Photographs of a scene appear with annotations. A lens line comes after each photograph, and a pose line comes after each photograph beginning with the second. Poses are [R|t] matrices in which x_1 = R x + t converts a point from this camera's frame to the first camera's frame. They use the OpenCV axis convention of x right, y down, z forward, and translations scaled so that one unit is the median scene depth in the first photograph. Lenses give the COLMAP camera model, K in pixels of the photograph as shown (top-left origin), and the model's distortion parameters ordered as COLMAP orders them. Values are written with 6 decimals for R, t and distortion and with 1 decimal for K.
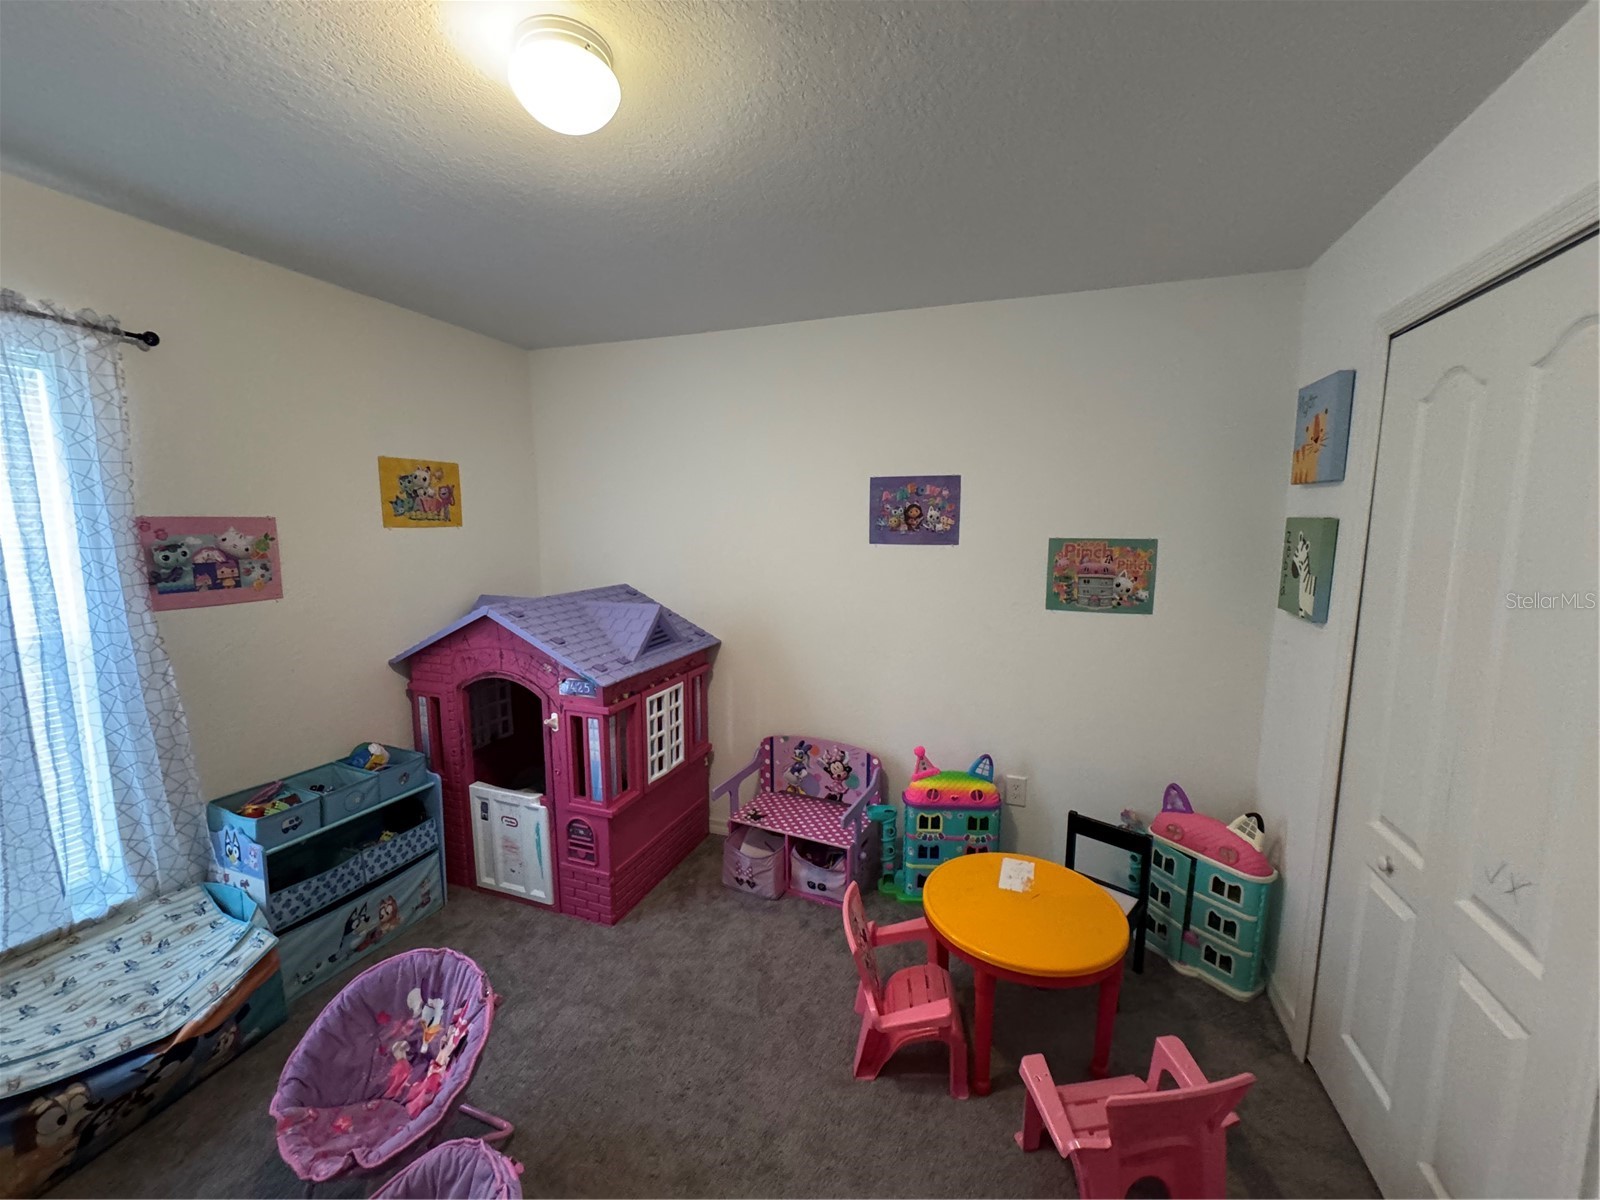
lens RADIAL K [[636.5, 0, 799.7], [0, 636.5, 600.1], [0, 0, 1]] dist [-0.002582, 0.000608]
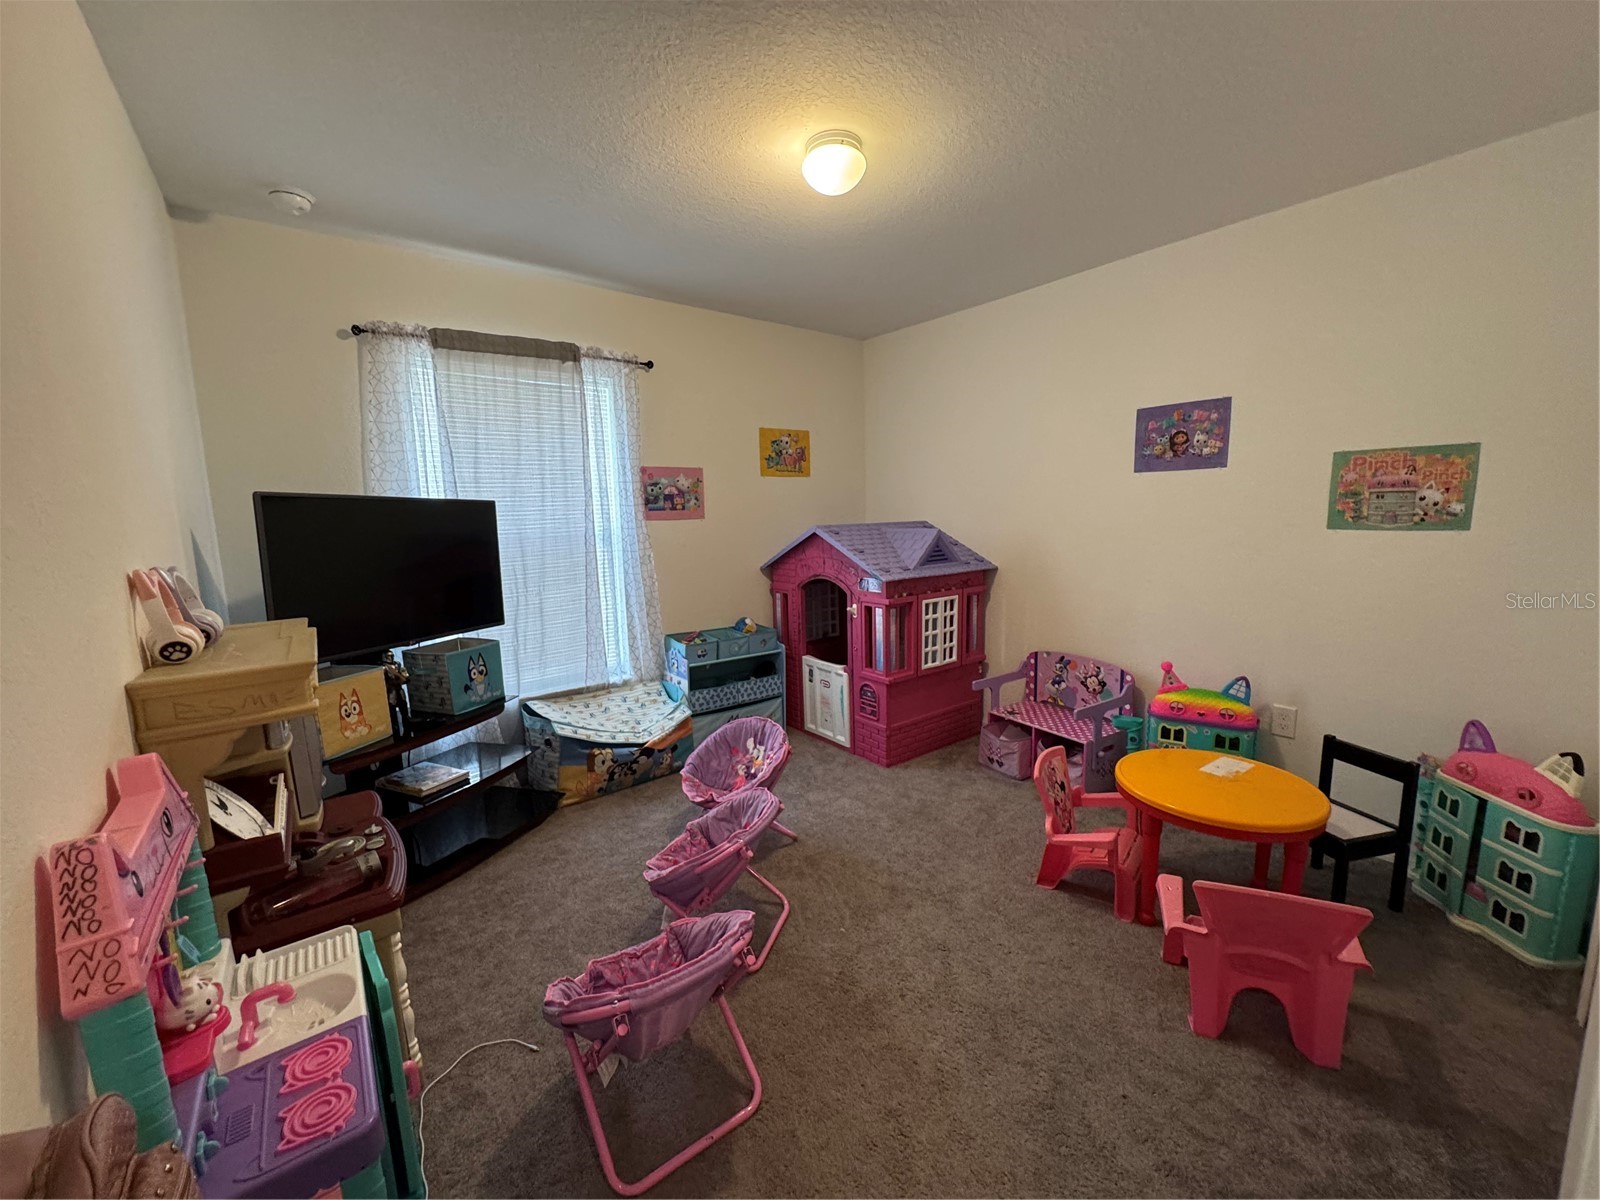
lens RADIAL K [[636.5, 0, 803.1], [0, 636.5, 600.4], [0, 0, 1]] dist [-0.002582, 0.000608]
pose [[0.847536, 0.055696, -0.527808, 0.245602], [-0.044301, 0.998432, 0.034220, 0.129527], [0.528886, -0.005621, 0.848674, -0.223644]]
